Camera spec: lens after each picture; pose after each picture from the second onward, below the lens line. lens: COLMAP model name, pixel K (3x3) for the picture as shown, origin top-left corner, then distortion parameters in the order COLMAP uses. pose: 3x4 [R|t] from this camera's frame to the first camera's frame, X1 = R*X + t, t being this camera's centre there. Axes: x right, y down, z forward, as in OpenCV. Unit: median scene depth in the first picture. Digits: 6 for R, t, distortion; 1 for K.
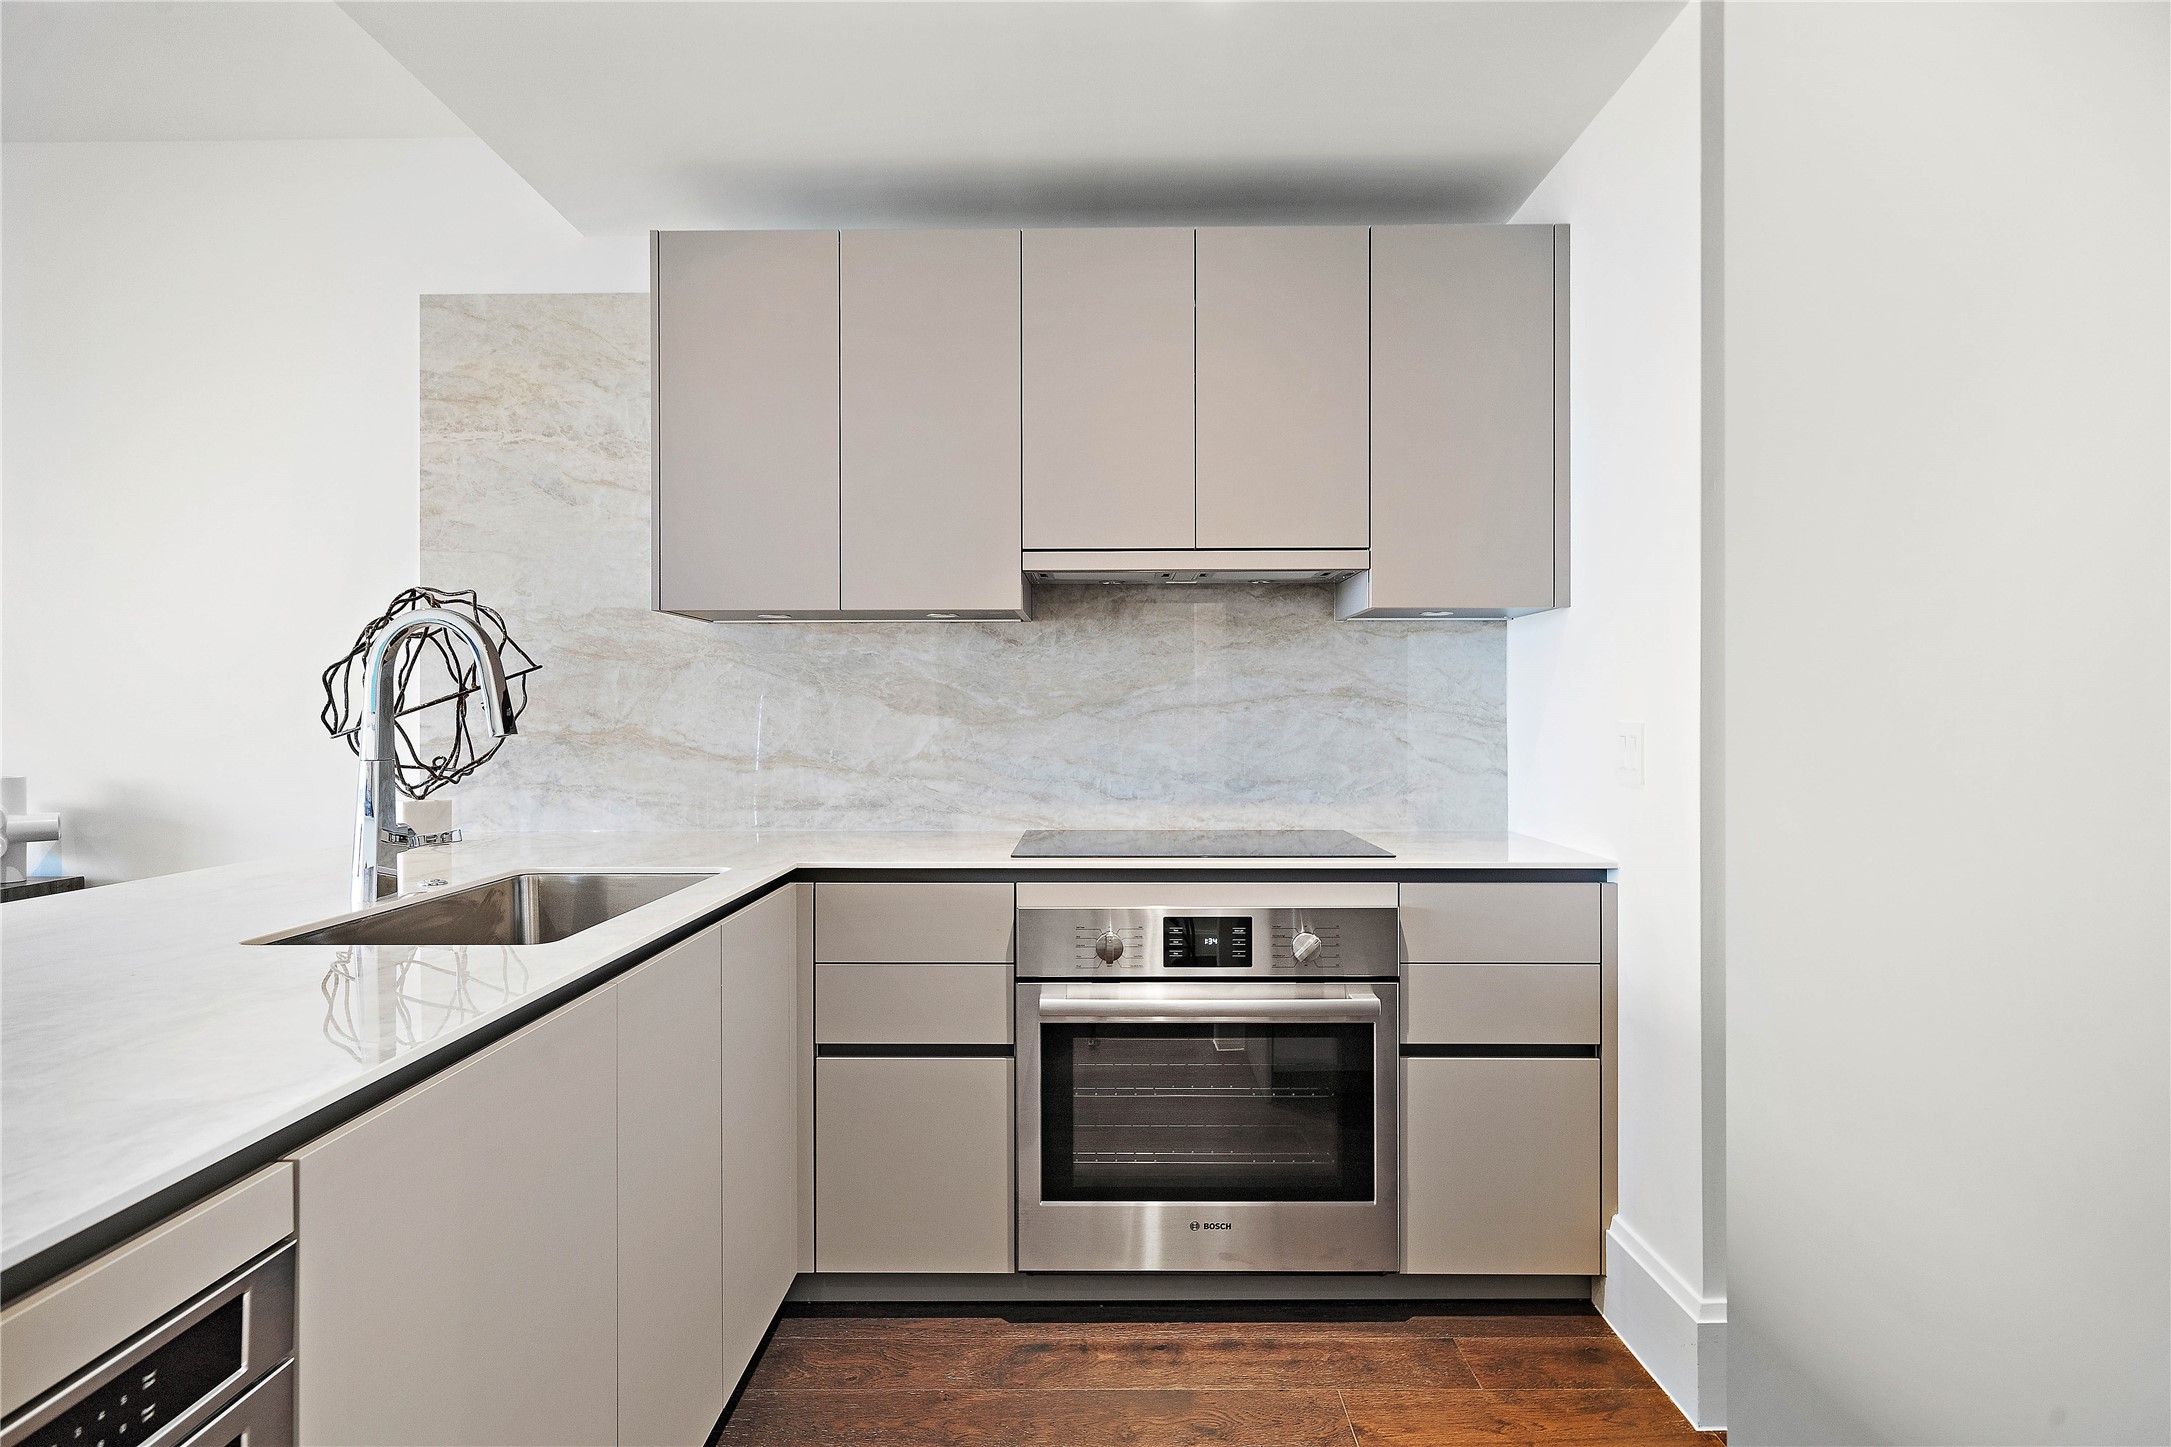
lens RADIAL K [[1204.9, 0, 1082.4], [0, 1204.9, 715.2], [0, 0, 1]] dist [-0.000582, 0.001461]
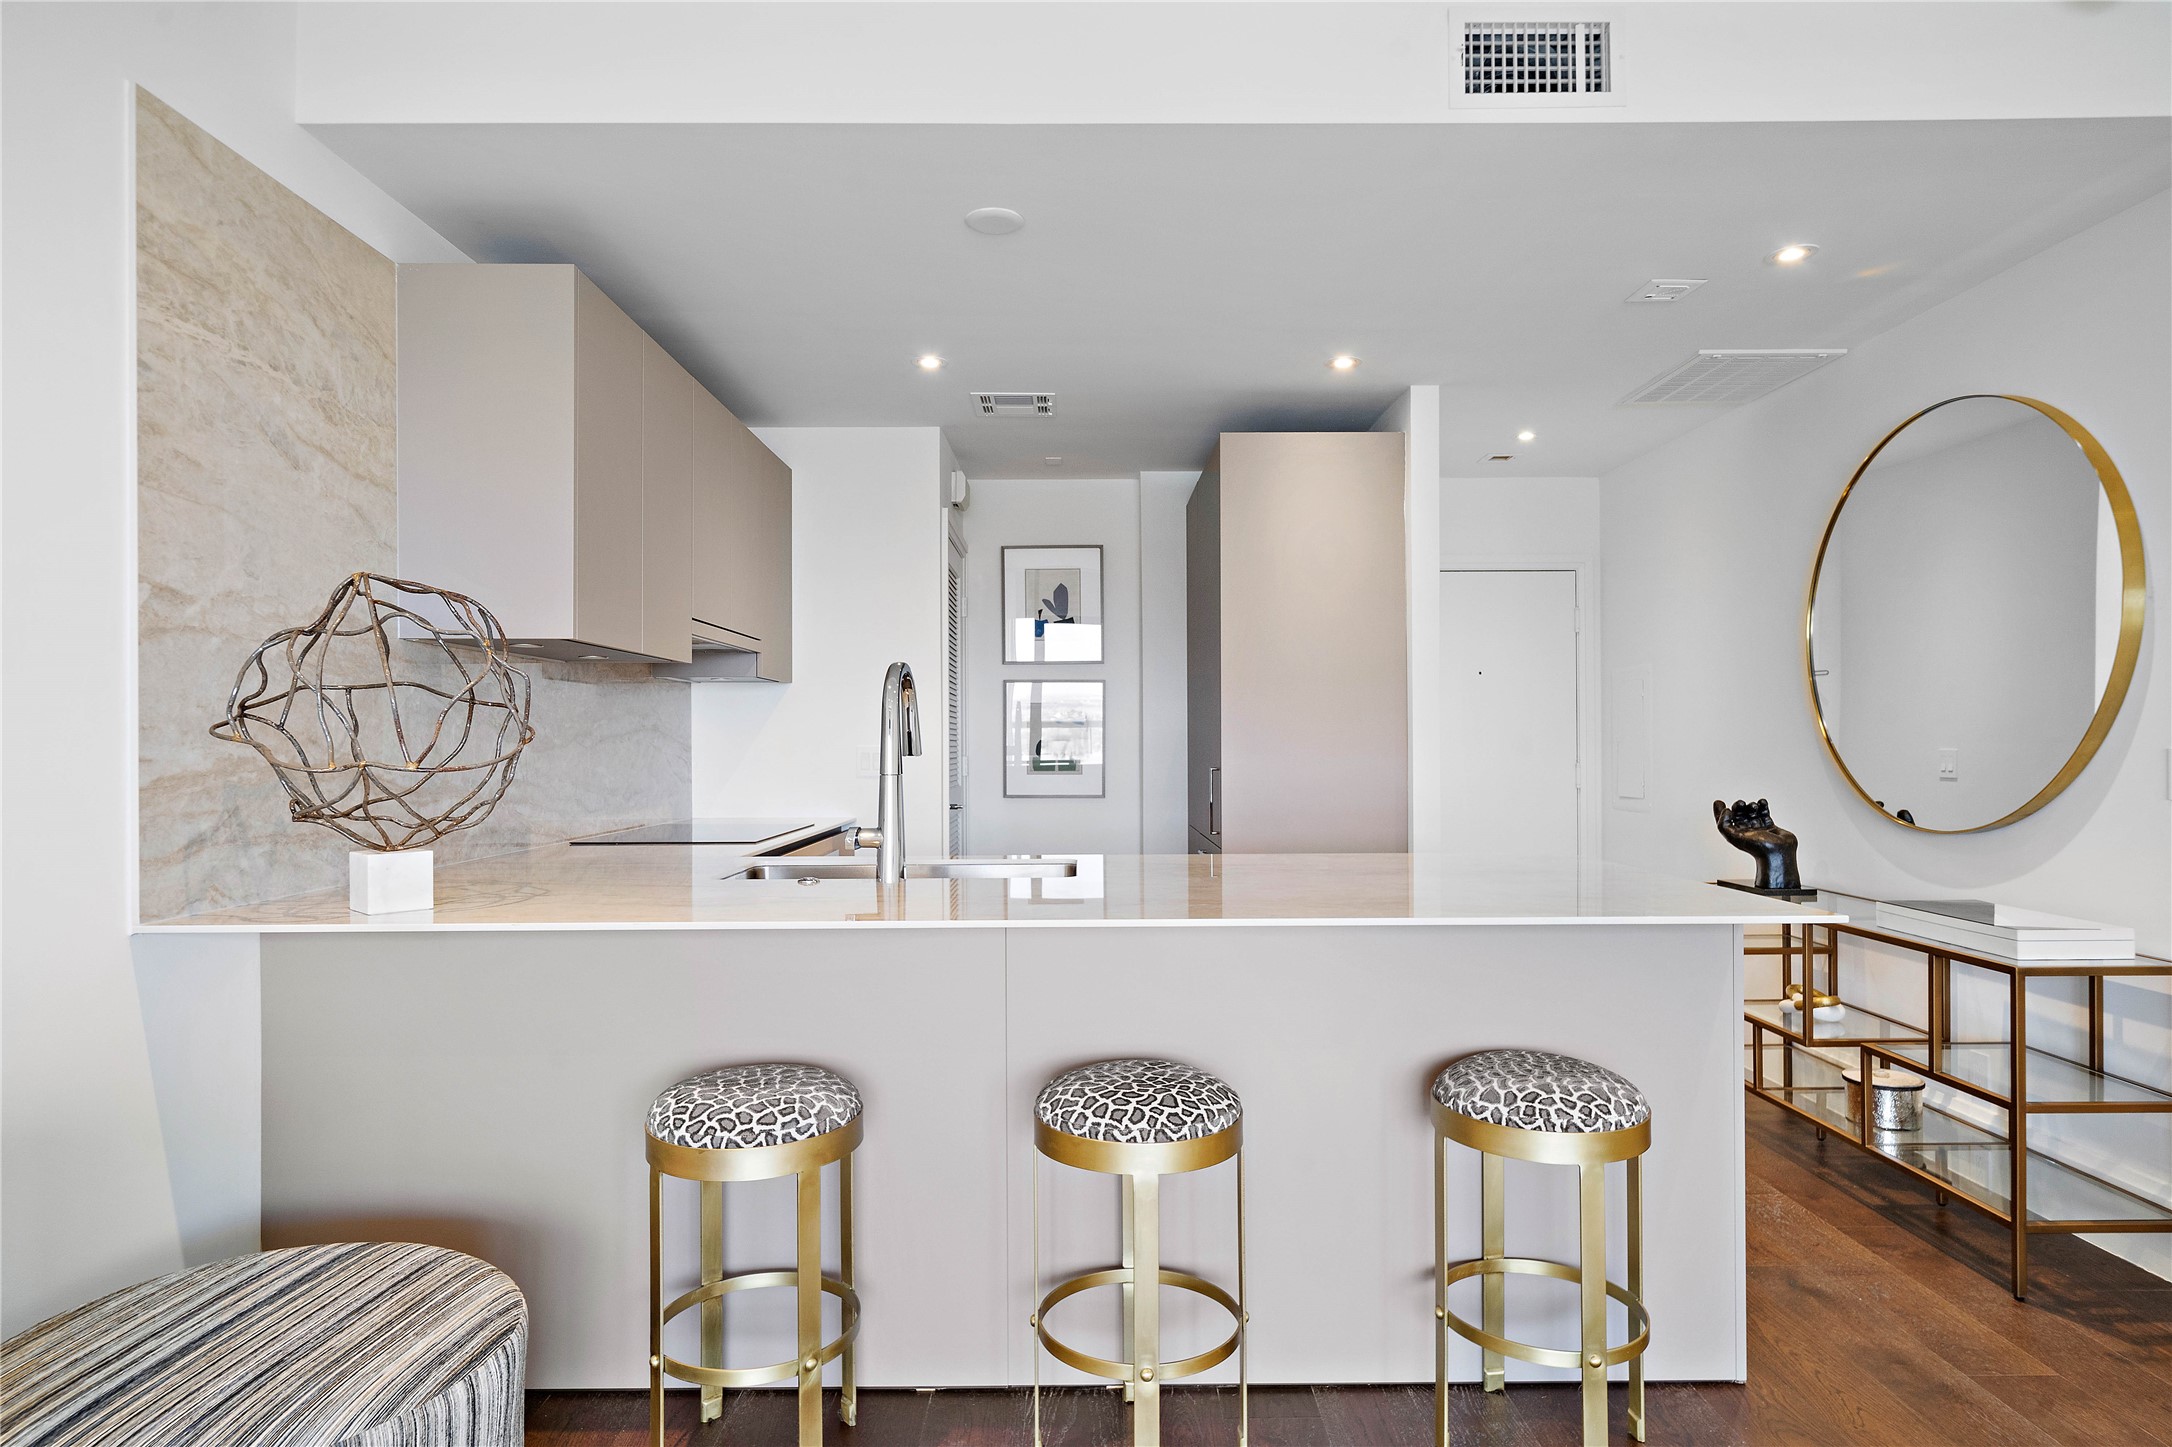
lens RADIAL K [[1205.5, 0, 1085.7], [0, 1205.5, 734.9], [0, 0, 1]] dist [-0.000582, 0.001461]
pose [[-0.020660, 0.007613, 0.999758, -1.197587], [0.005232, 0.999958, -0.007506, 0.003156], [-0.999773, 0.005075, -0.020699, 0.513822]]
